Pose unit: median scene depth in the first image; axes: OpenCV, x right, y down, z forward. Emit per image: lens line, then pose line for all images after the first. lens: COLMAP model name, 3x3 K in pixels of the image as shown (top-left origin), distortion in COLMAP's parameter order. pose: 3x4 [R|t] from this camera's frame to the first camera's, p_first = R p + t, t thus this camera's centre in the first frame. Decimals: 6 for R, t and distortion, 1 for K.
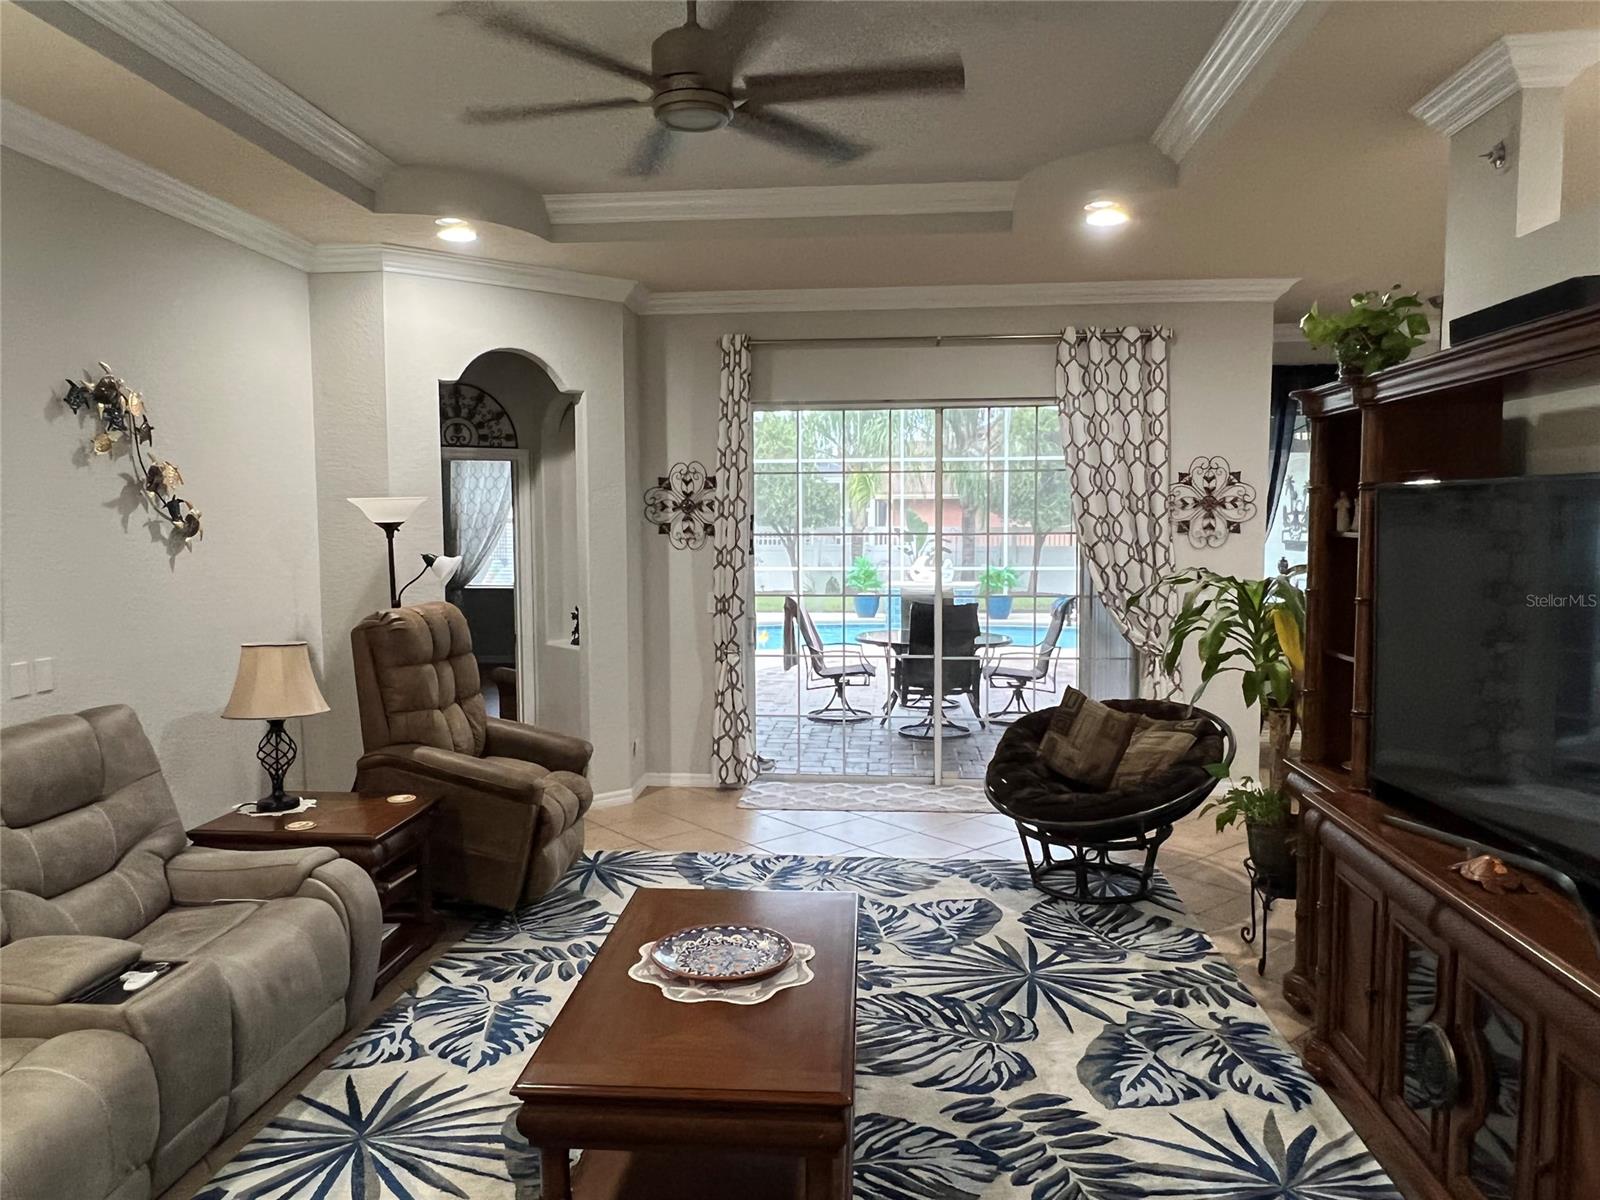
lens RADIAL K [[1116.9, 0, 795.3], [0, 1116.9, 604.6], [0, 0, 1]] dist [-0.002159, -0.006127]
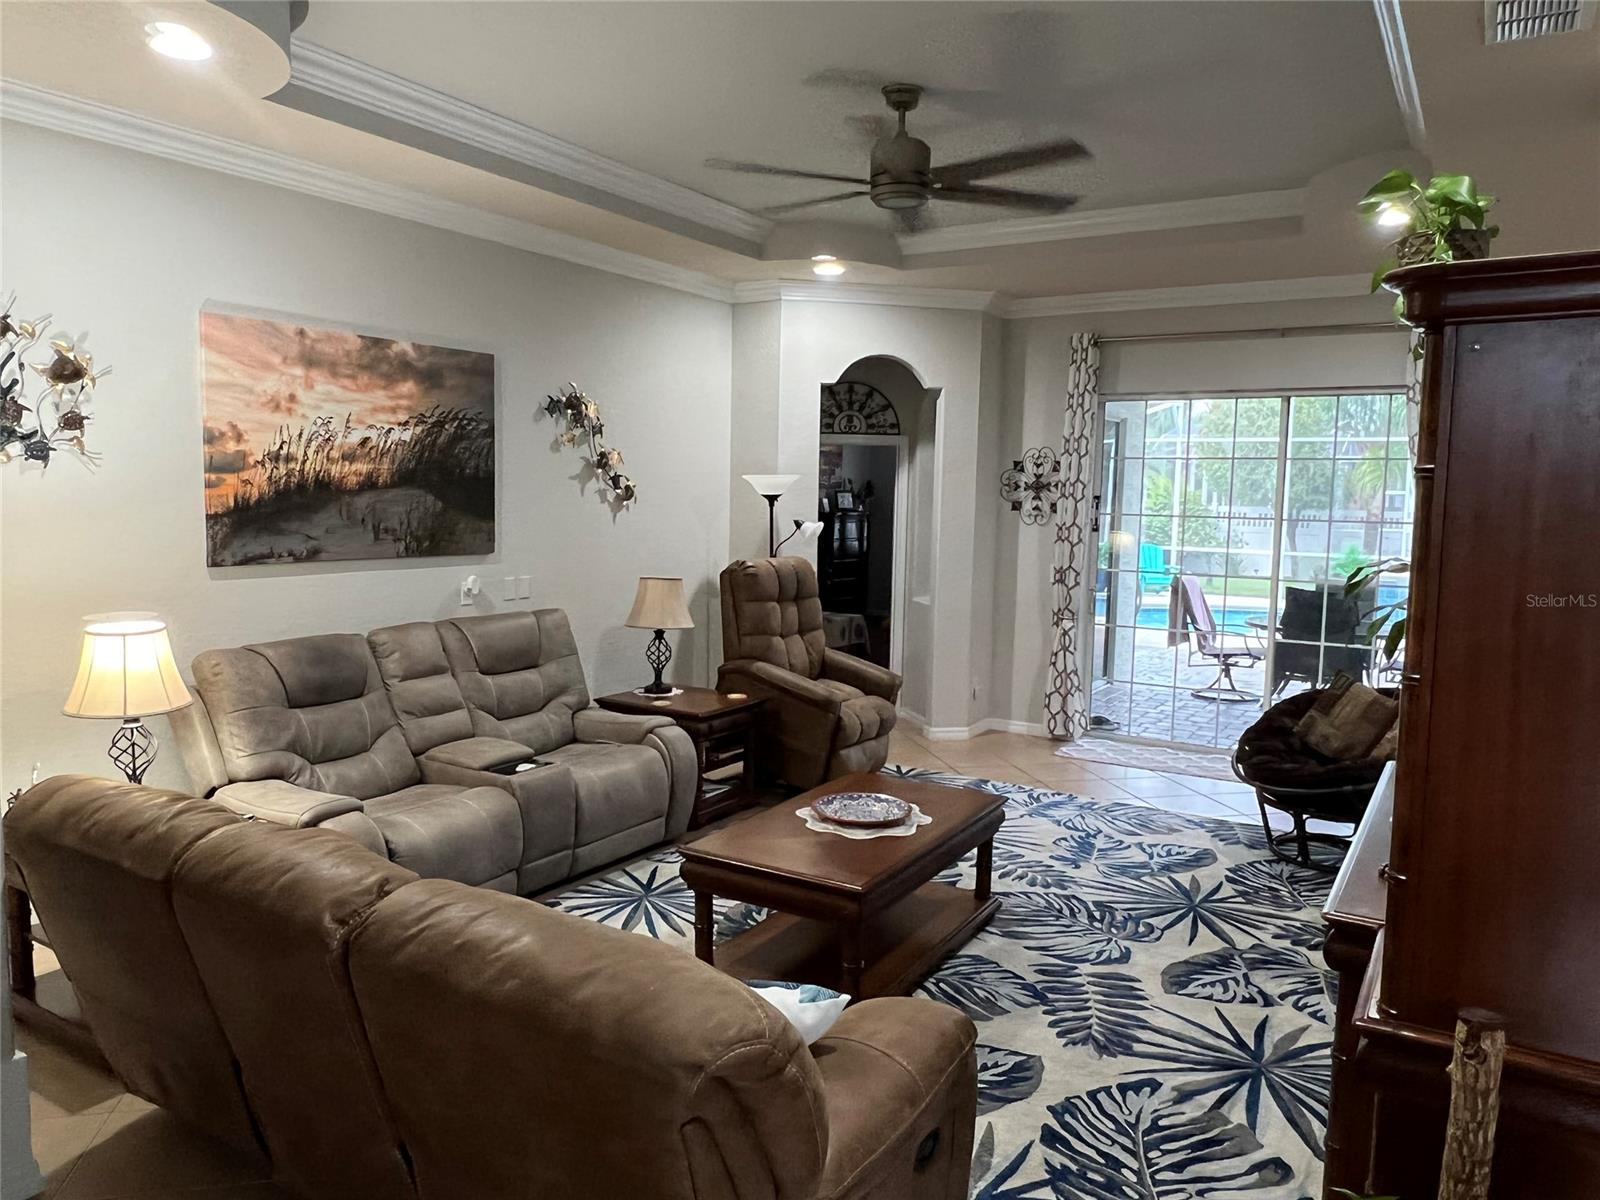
lens RADIAL K [[1116.9, 0, 795.3], [0, 1116.9, 604.6], [0, 0, 1]] dist [-0.002159, -0.006127]
pose [[0.892377, 0.070168, -0.445802, 0.300735], [-0.059902, 0.997515, 0.037098, 0.005673], [0.447297, -0.006401, 0.894363, -0.185962]]
